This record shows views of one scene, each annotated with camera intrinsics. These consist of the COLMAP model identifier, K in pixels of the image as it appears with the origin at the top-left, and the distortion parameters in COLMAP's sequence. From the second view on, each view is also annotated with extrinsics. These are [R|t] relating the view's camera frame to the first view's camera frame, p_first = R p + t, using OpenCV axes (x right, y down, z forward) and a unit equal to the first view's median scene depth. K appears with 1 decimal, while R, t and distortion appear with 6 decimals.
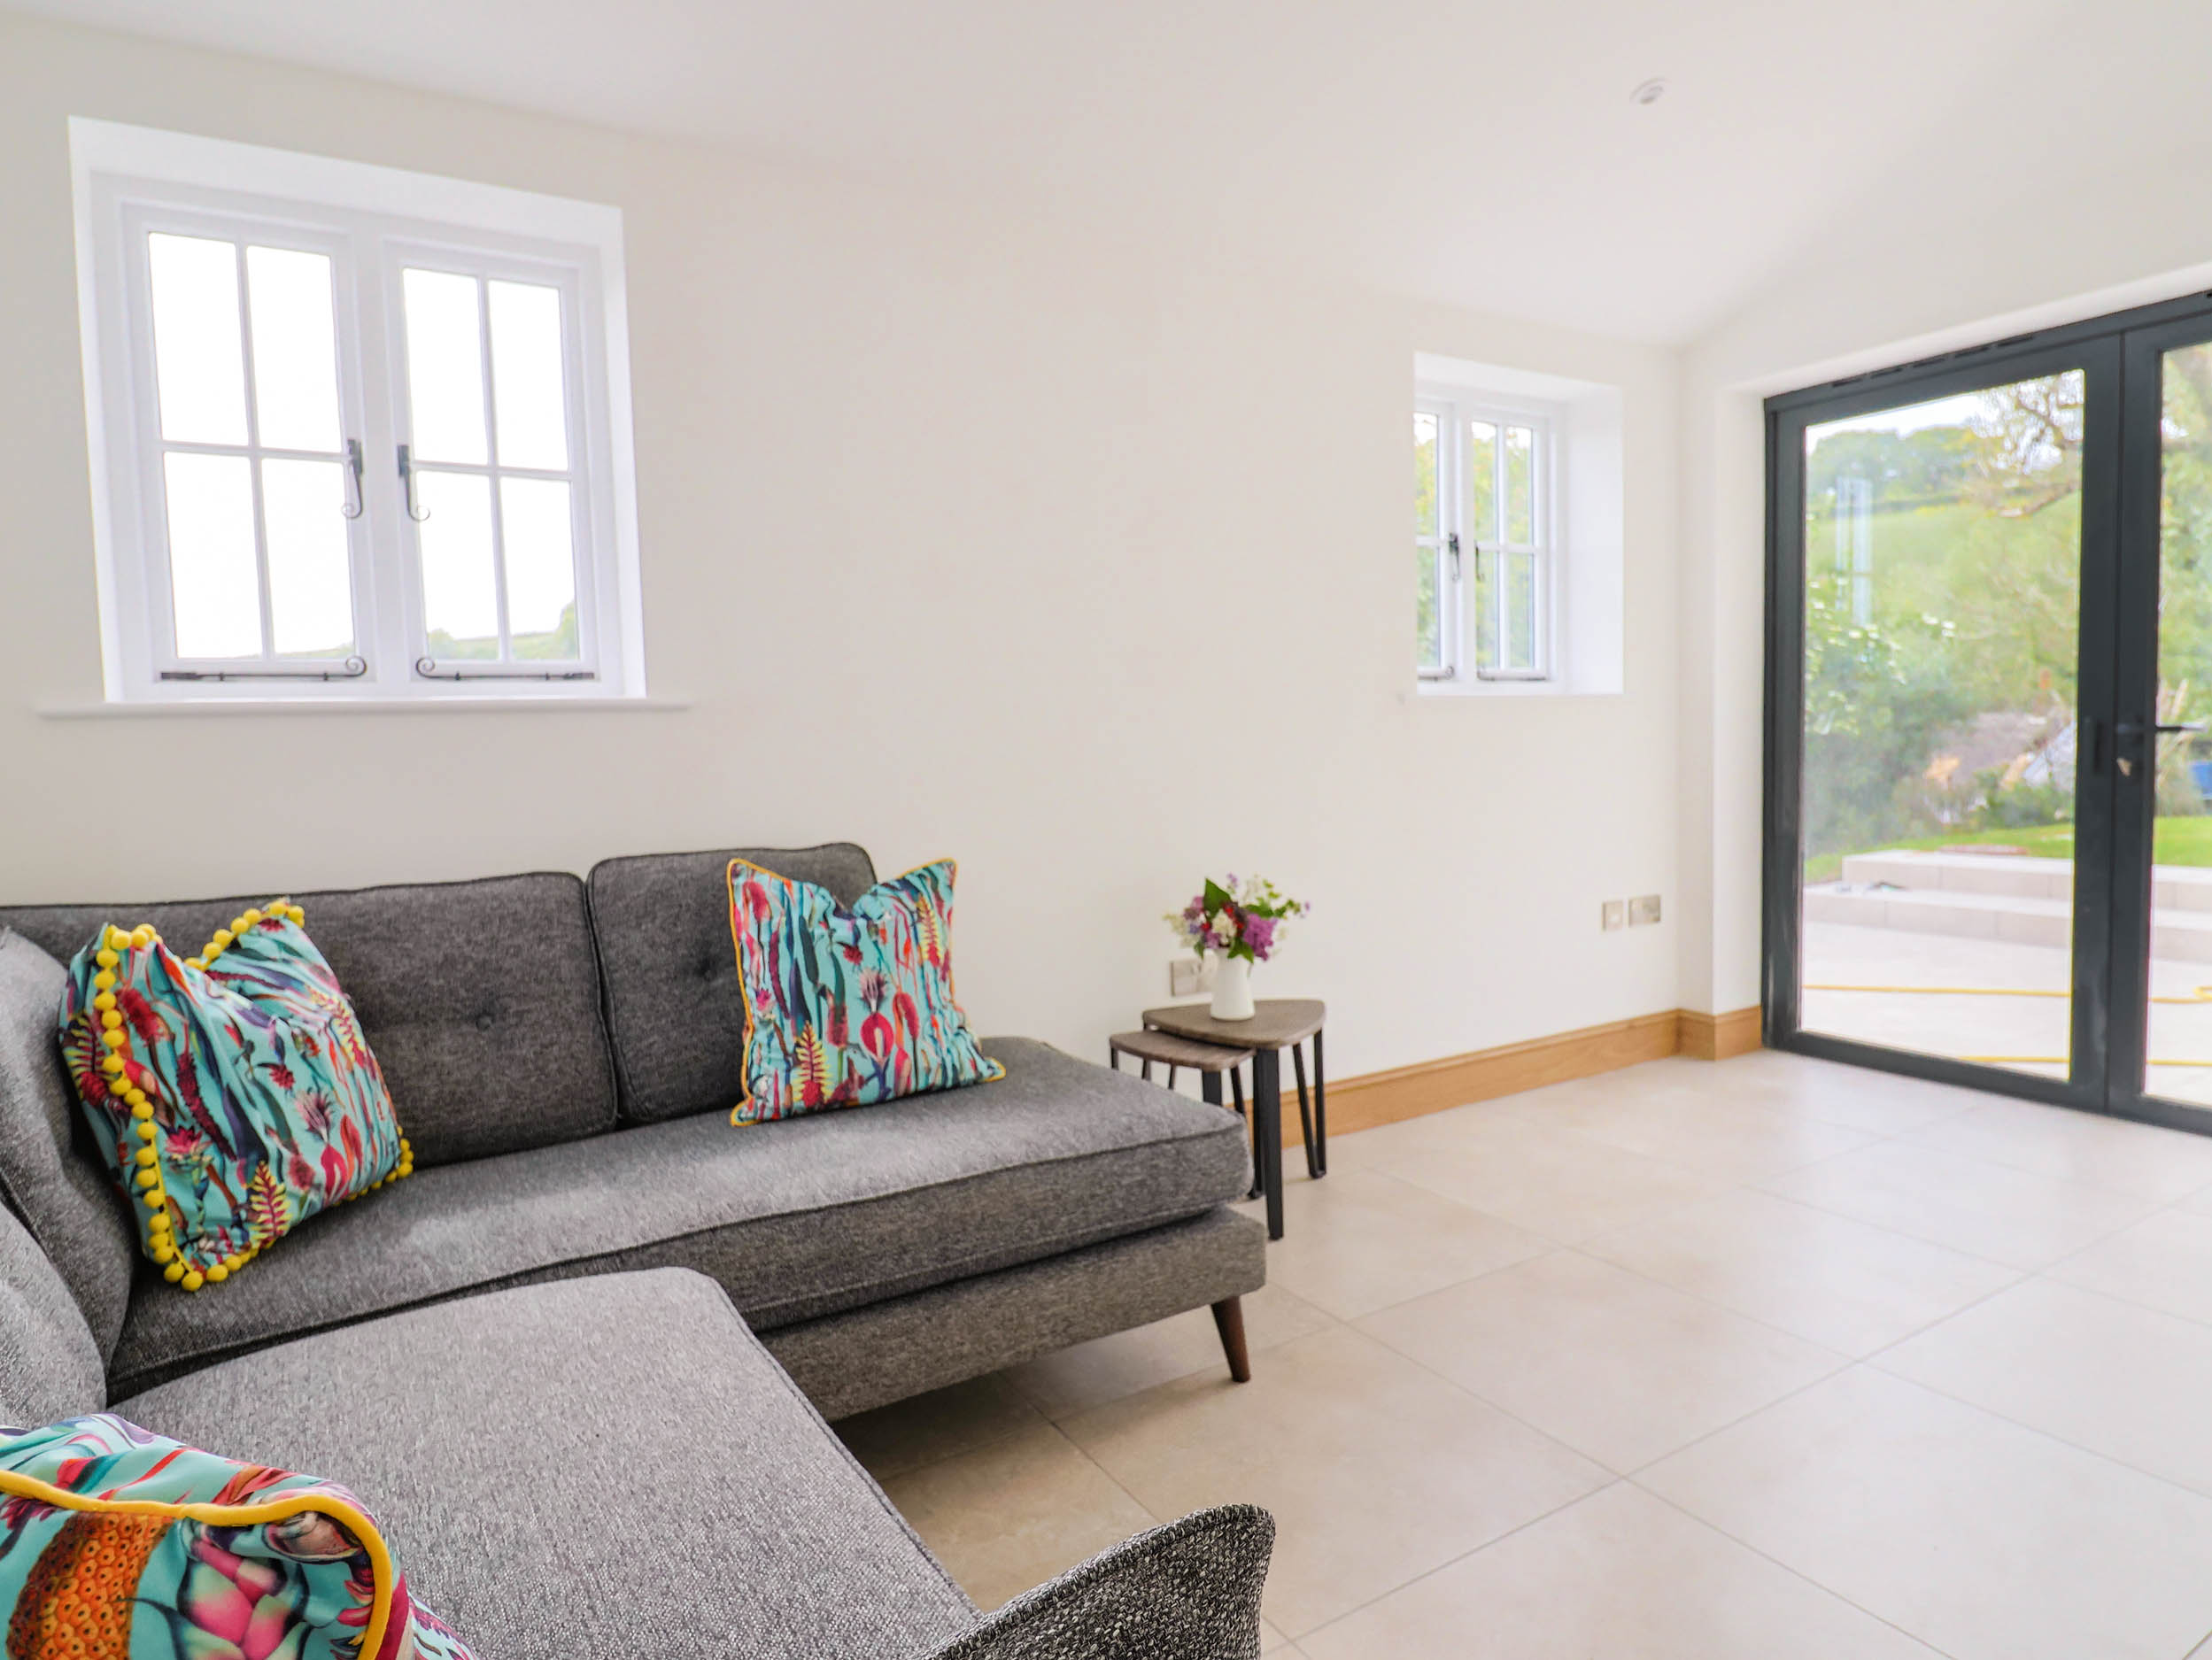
lens RADIAL K [[1282.5, 0, 1121.0], [0, 1282.5, 821.5], [0, 0, 1]] dist [0.004661, -0.015567]
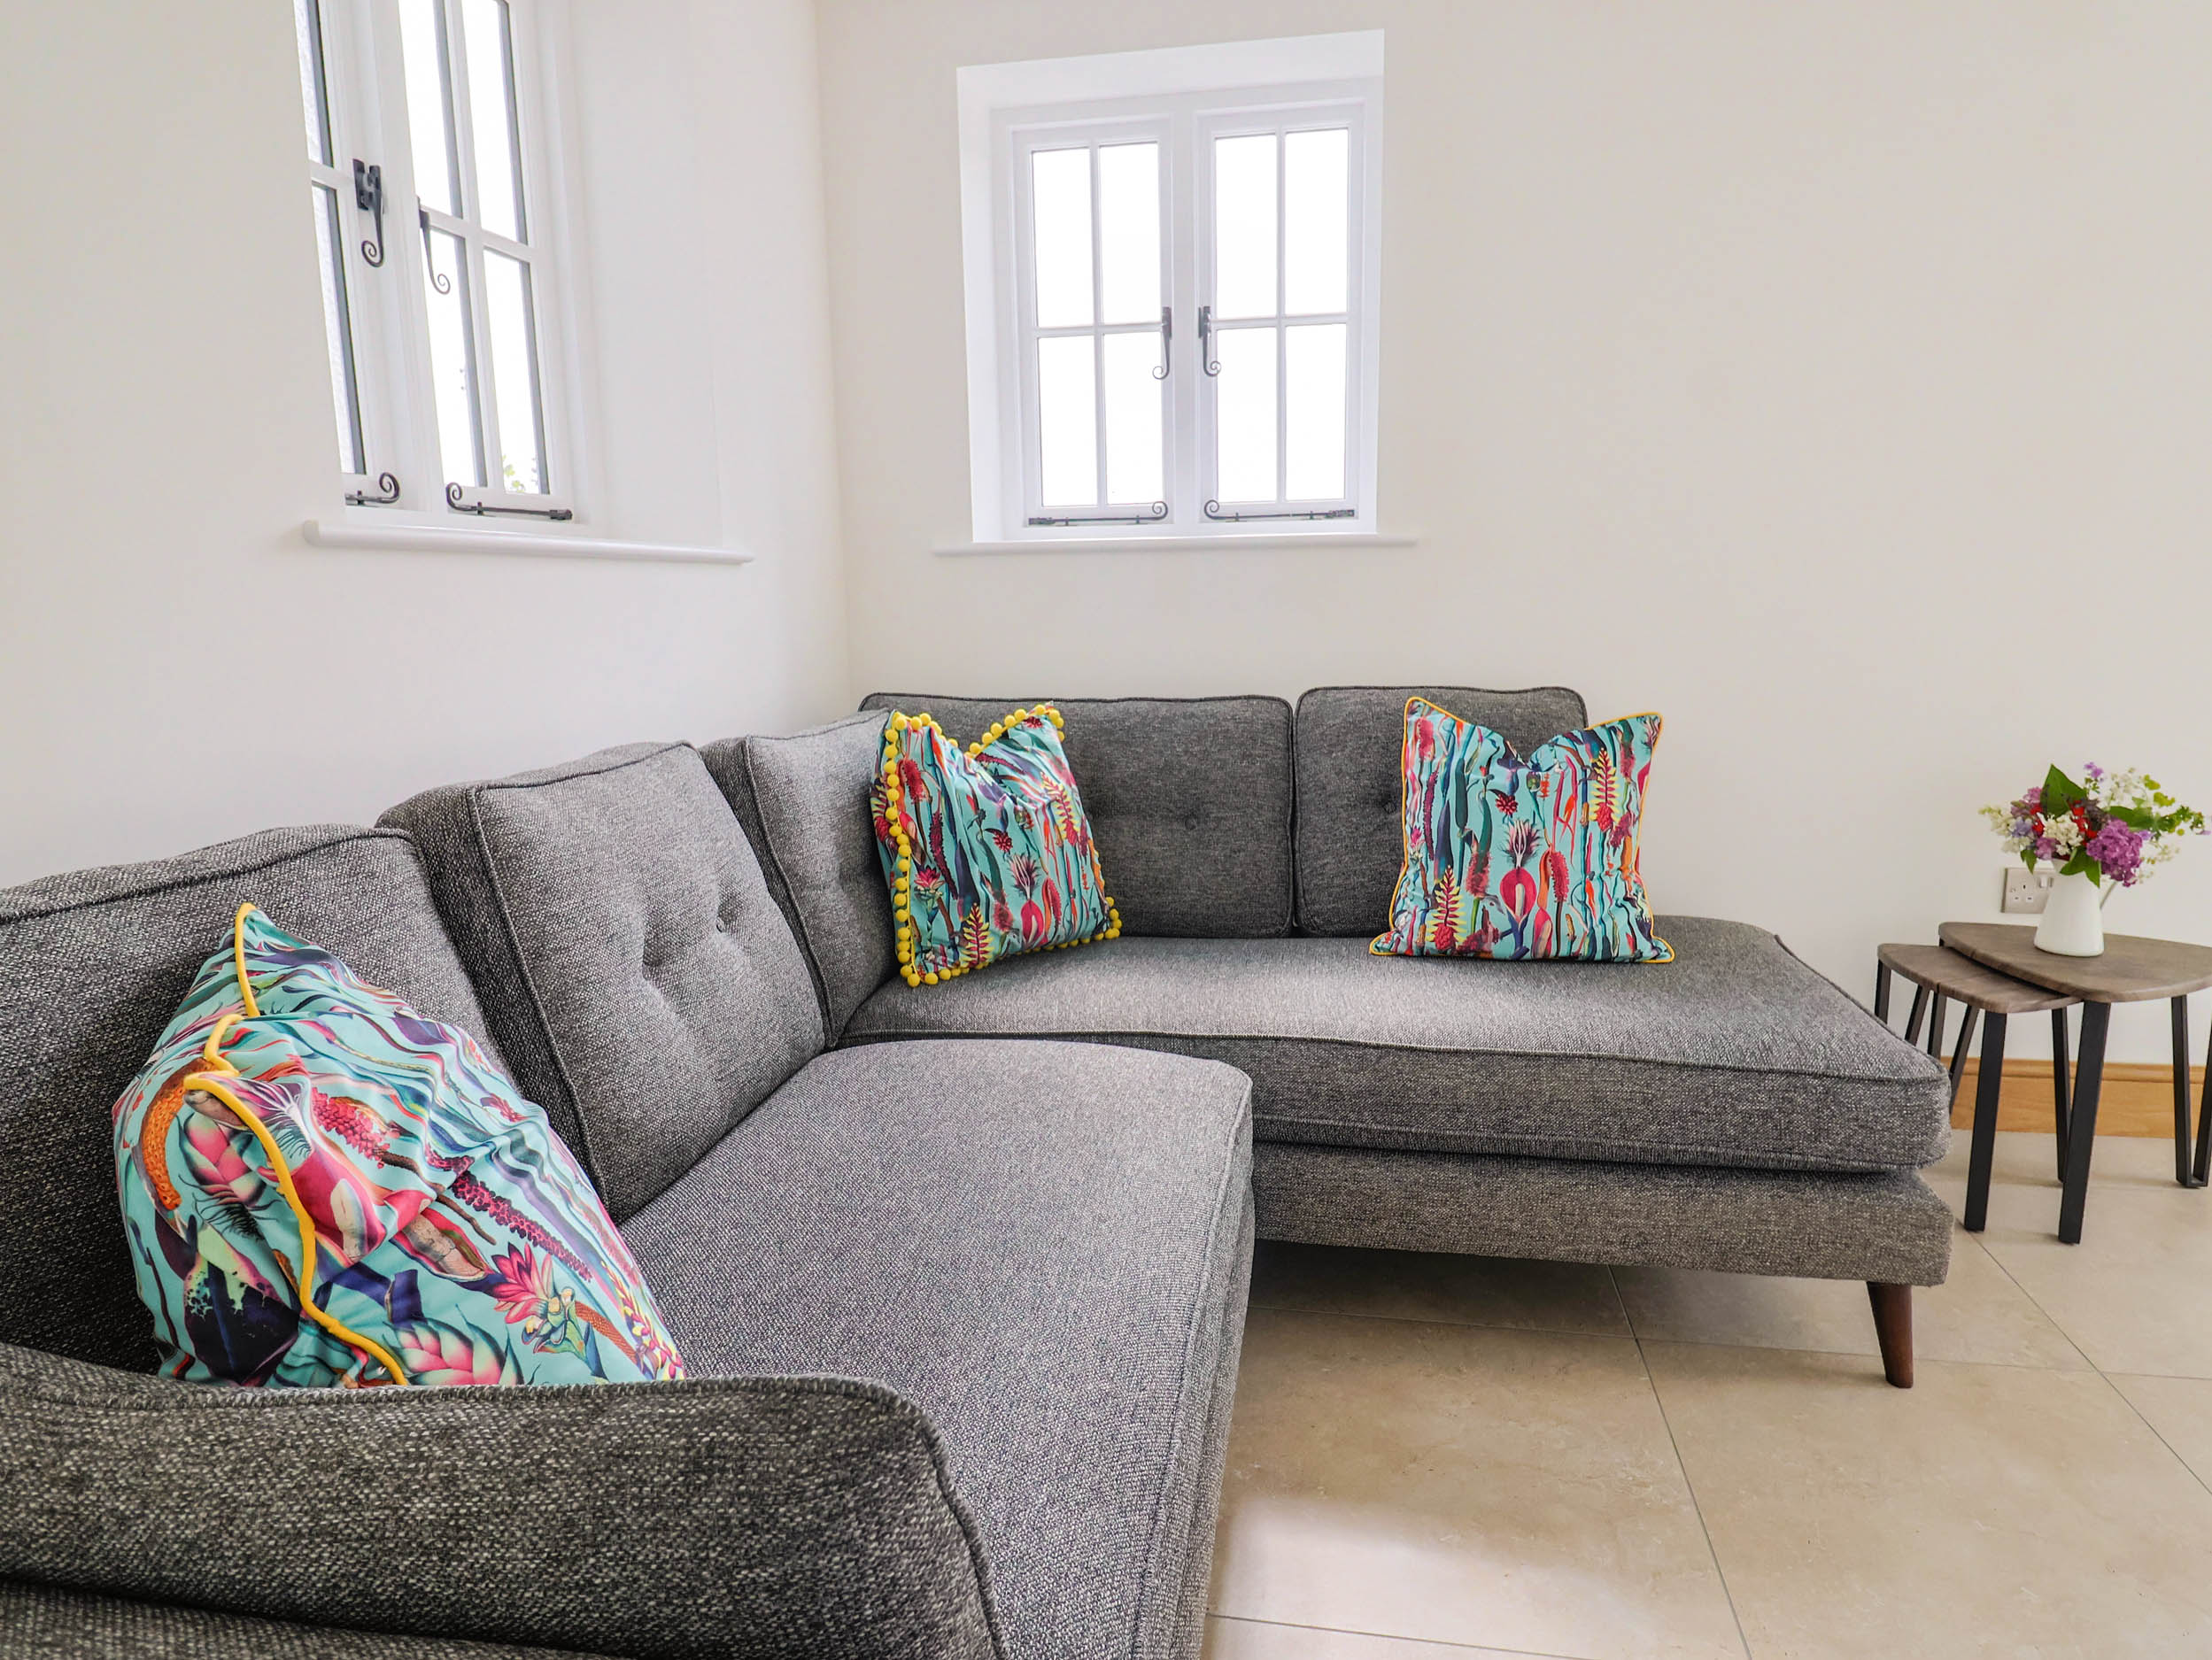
lens RADIAL K [[1282.5, 0, 1176.4], [0, 1282.5, 808.0], [0, 0, 1]] dist [0.004661, -0.015567]
pose [[0.757419, 0.124124, -0.641022, 0.221835], [-0.049790, 0.989885, 0.132846, -0.008610], [0.651028, -0.068704, 0.755938, 0.118431]]
